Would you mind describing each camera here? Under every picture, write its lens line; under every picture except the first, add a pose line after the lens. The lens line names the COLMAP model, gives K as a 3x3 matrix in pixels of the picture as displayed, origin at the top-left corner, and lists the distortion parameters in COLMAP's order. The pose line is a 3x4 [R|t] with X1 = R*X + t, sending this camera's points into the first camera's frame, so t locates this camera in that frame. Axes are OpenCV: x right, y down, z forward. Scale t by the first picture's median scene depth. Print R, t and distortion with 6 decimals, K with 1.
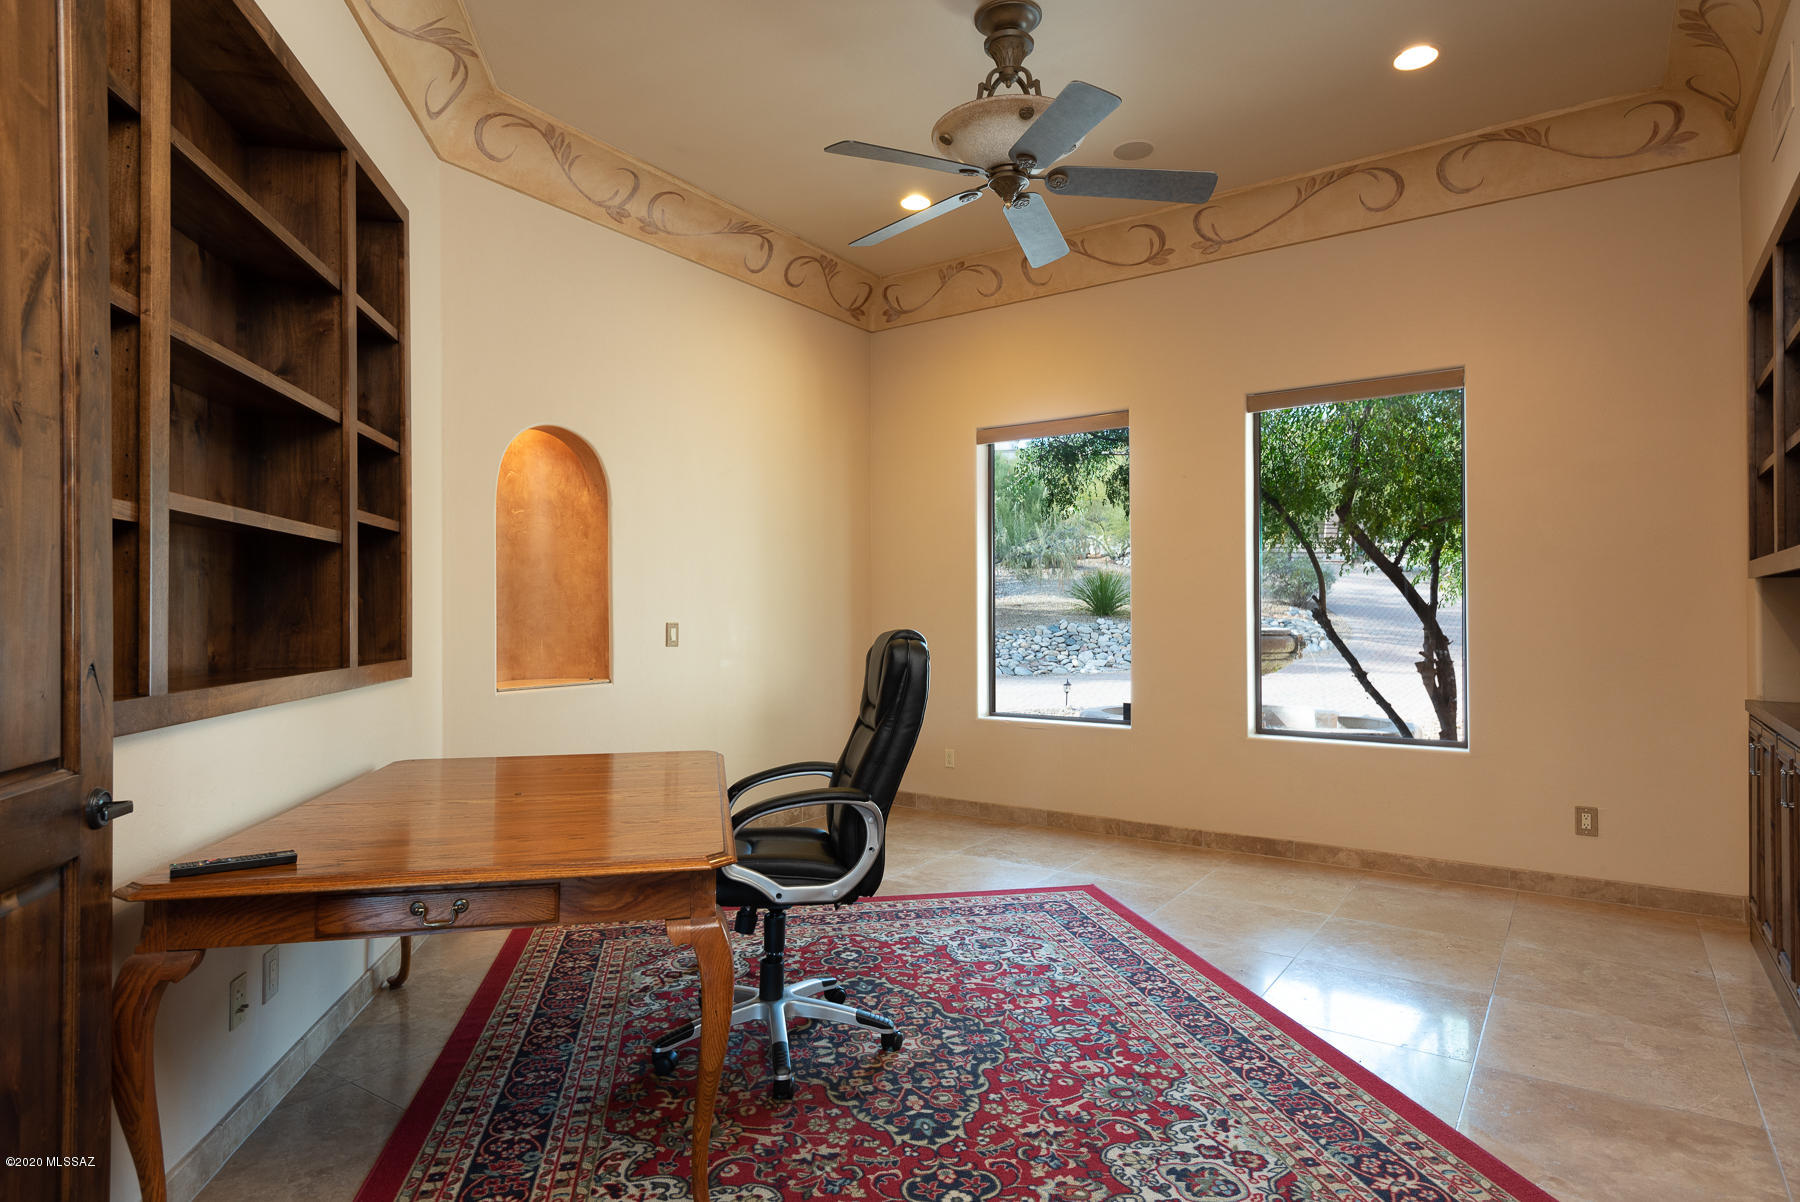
lens RADIAL K [[1026.6, 0, 899.8], [0, 1026.6, 601.8], [0, 0, 1]] dist [0.003390, -0.000582]
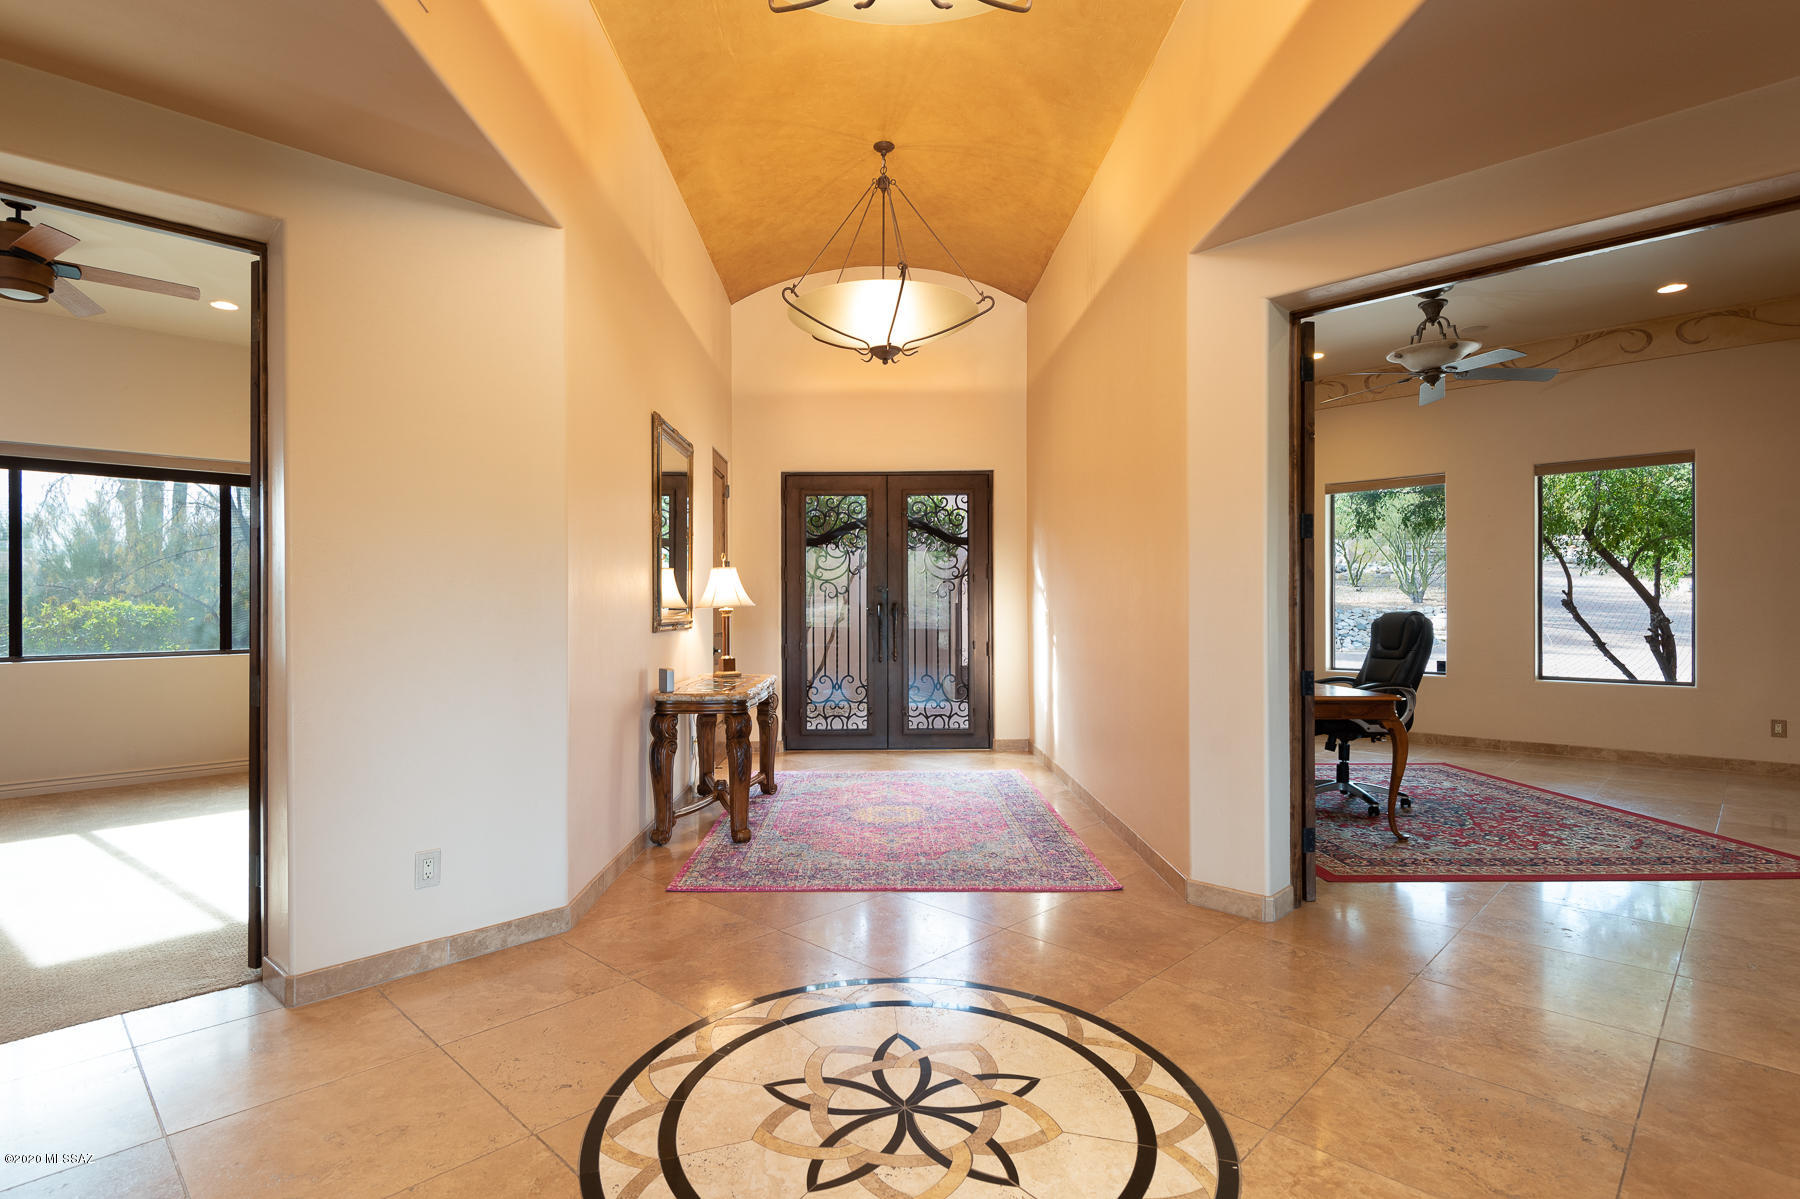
lens RADIAL K [[921.2, 0, 897.3], [0, 921.2, 606.5], [0, 0, 1]] dist [-0.000855, 0.000464]
pose [[0.985150, -0.003045, -0.171671, -0.323988], [0.005531, 0.999887, 0.014005, -0.007304], [0.171609, -0.014746, 0.985055, -0.478329]]
